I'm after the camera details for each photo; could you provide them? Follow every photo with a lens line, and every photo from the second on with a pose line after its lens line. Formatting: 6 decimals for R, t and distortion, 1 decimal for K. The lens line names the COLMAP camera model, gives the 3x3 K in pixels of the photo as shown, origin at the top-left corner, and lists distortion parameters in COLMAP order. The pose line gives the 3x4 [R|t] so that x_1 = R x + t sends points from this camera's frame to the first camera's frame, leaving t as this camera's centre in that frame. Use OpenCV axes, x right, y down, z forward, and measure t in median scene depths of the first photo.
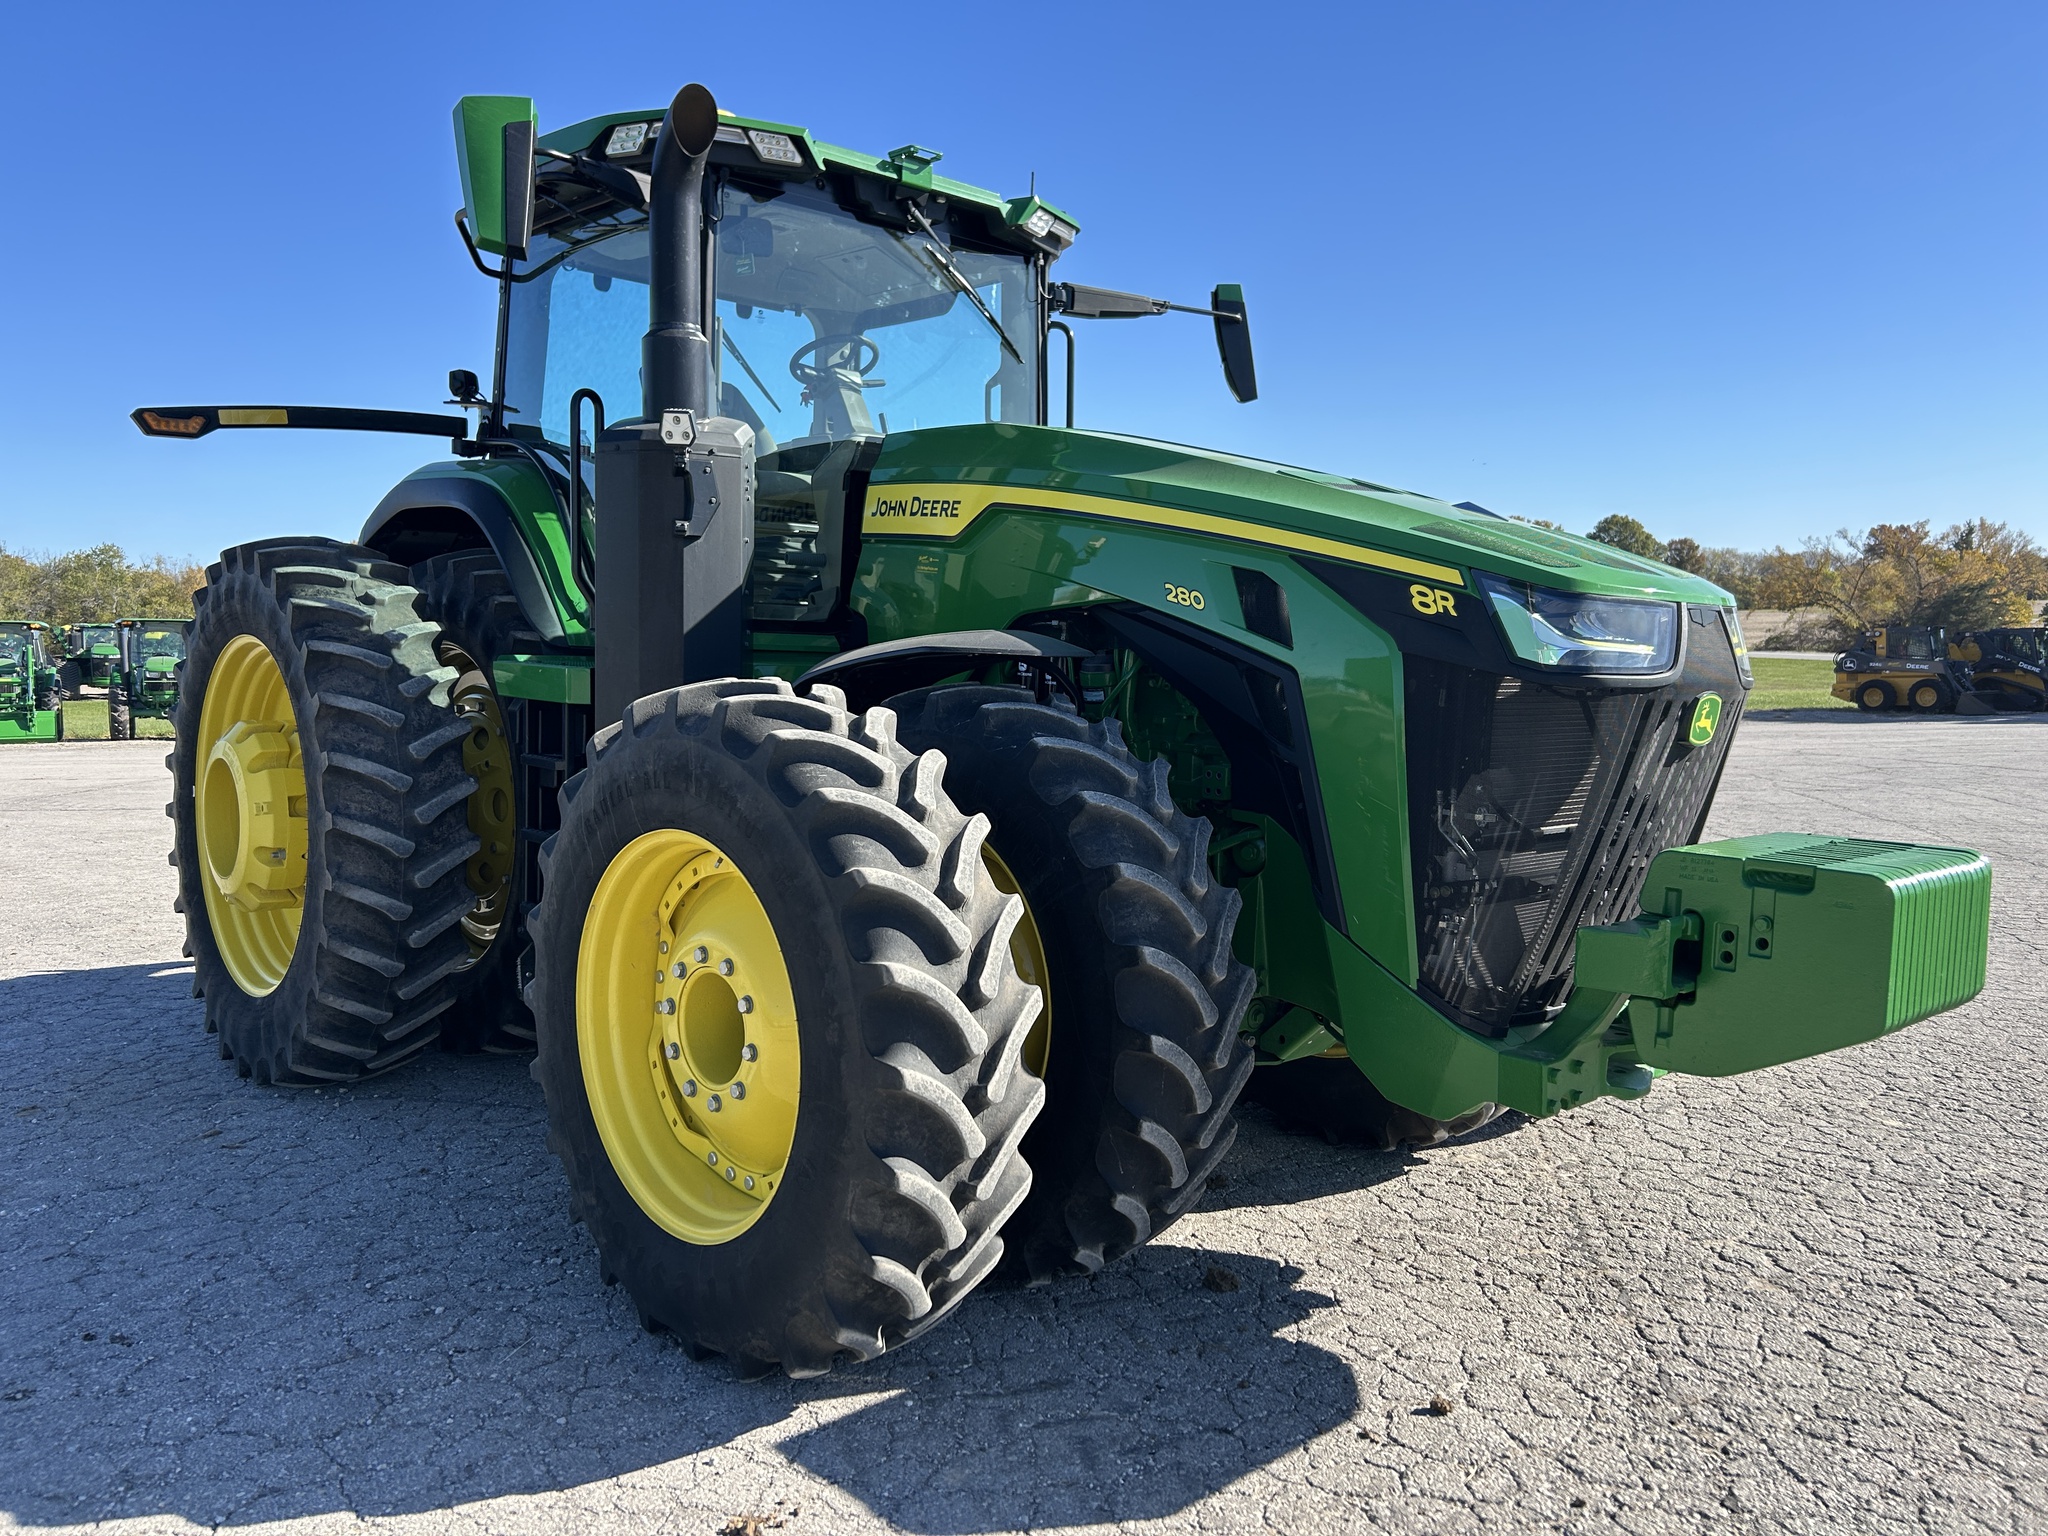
lens RADIAL K [[1537.0, 0, 1026.7], [0, 1537.0, 780.5], [0, 0, 1]] dist [0.023810, -0.009889]
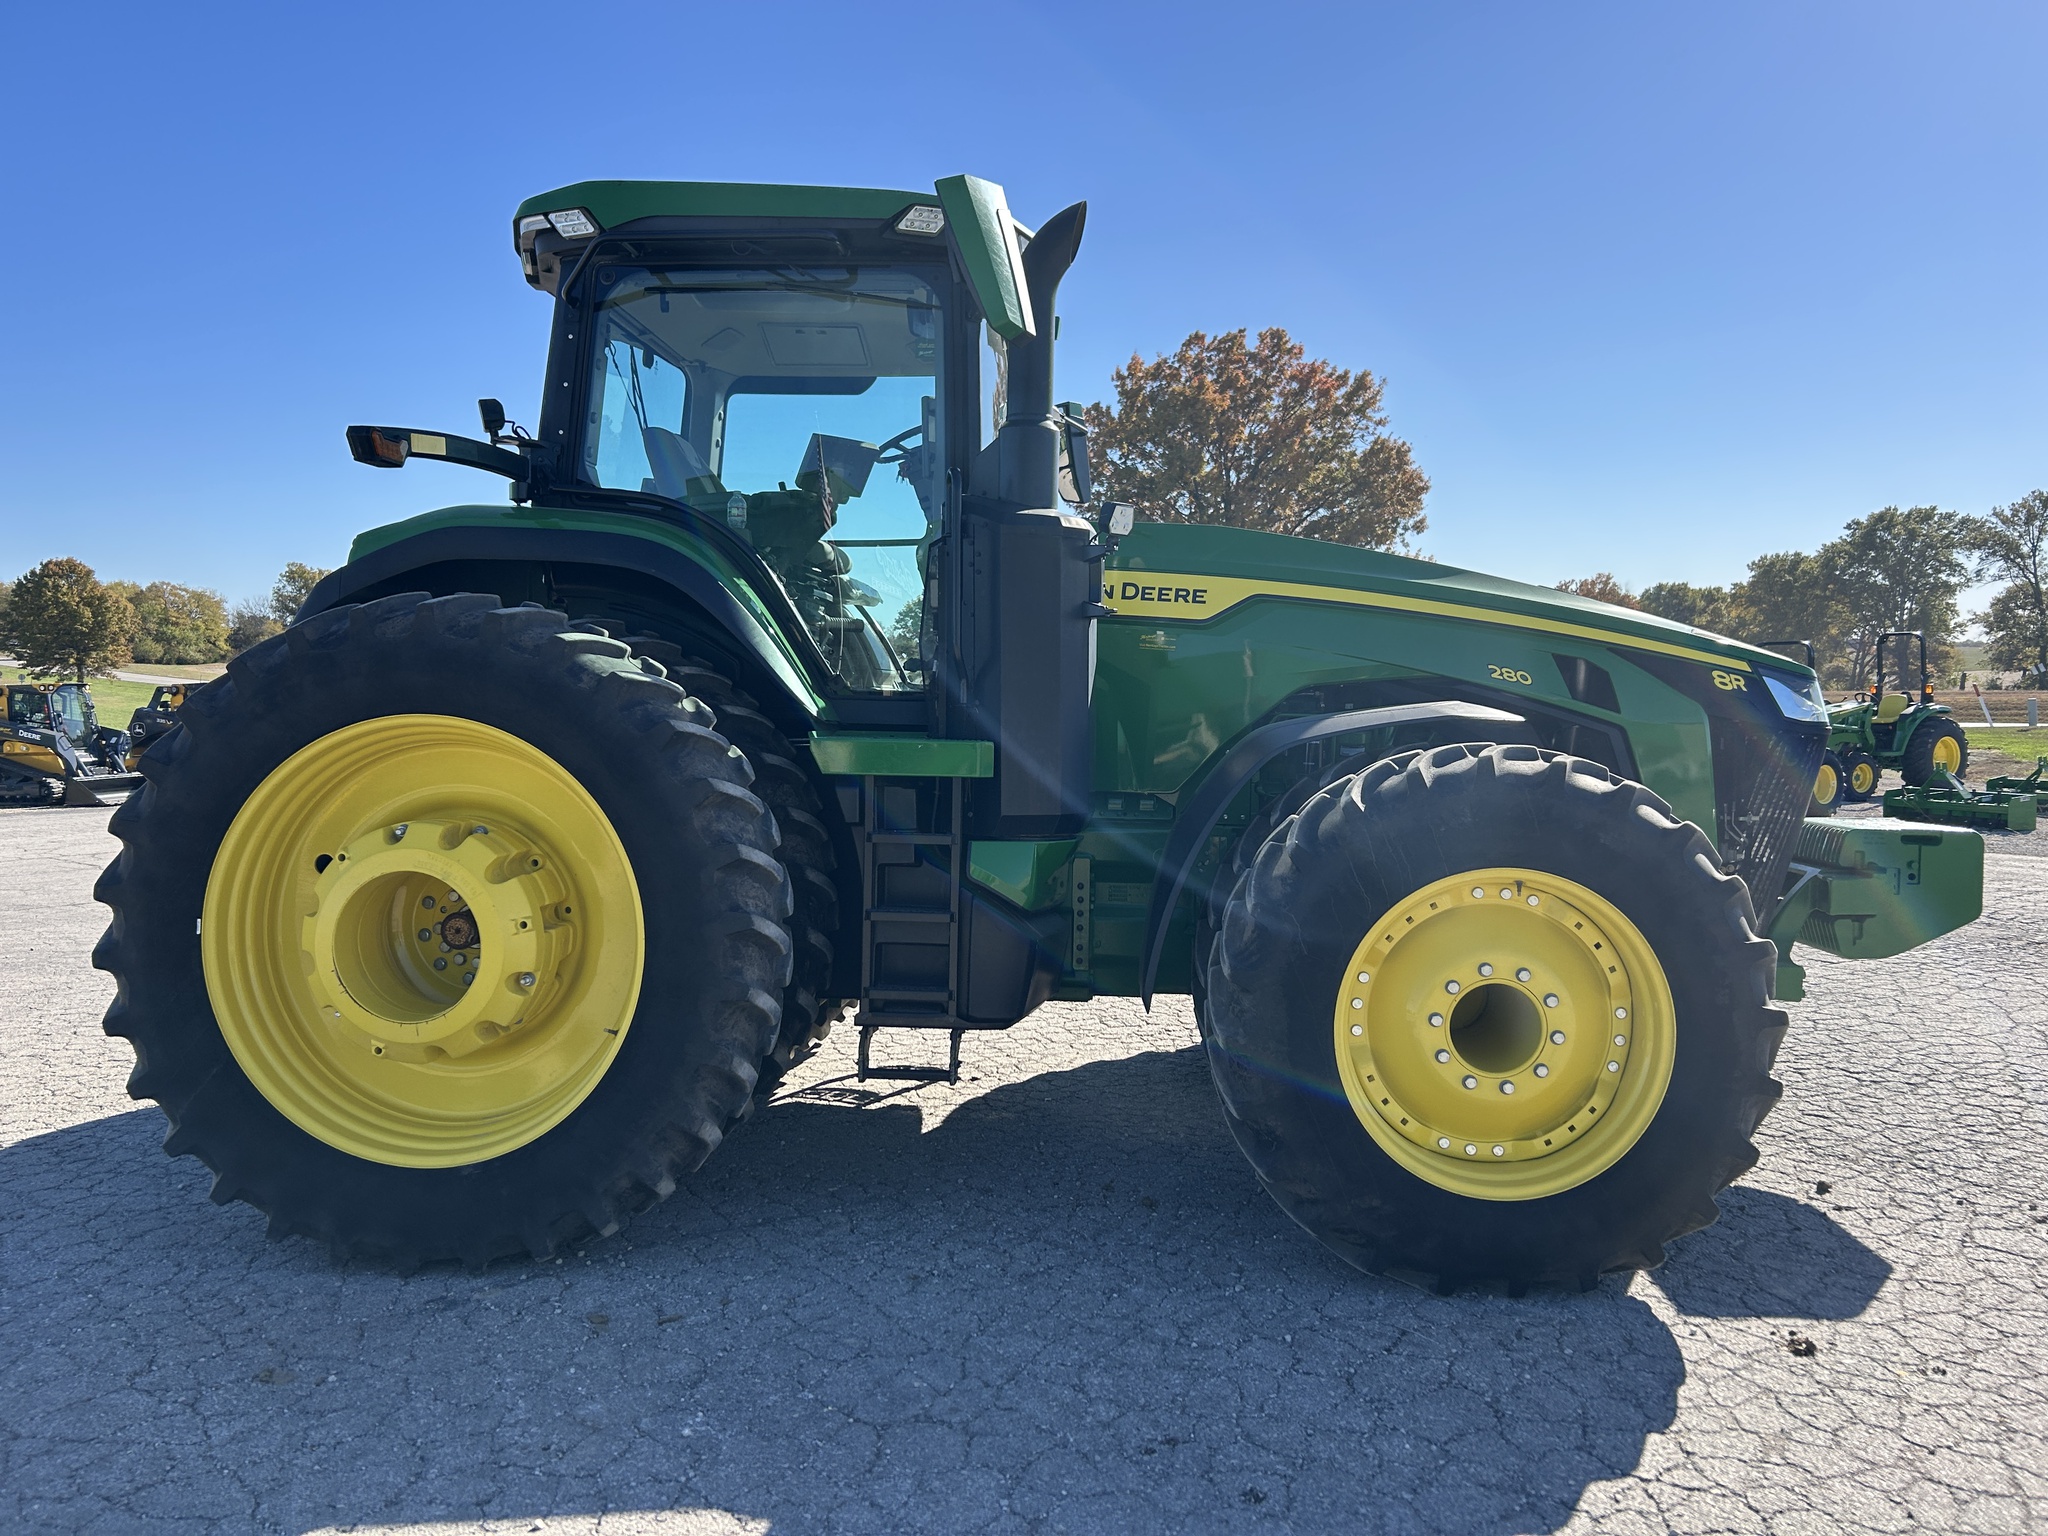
lens RADIAL K [[1537.0, 0, 1024.8], [0, 1537.0, 762.9], [0, 0, 1]] dist [0.023810, -0.009889]
pose [[0.737548, -0.037753, 0.674239, -1.227627], [0.066879, 0.997611, -0.017299, -0.051404], [-0.671975, 0.057851, 0.738311, 0.307141]]
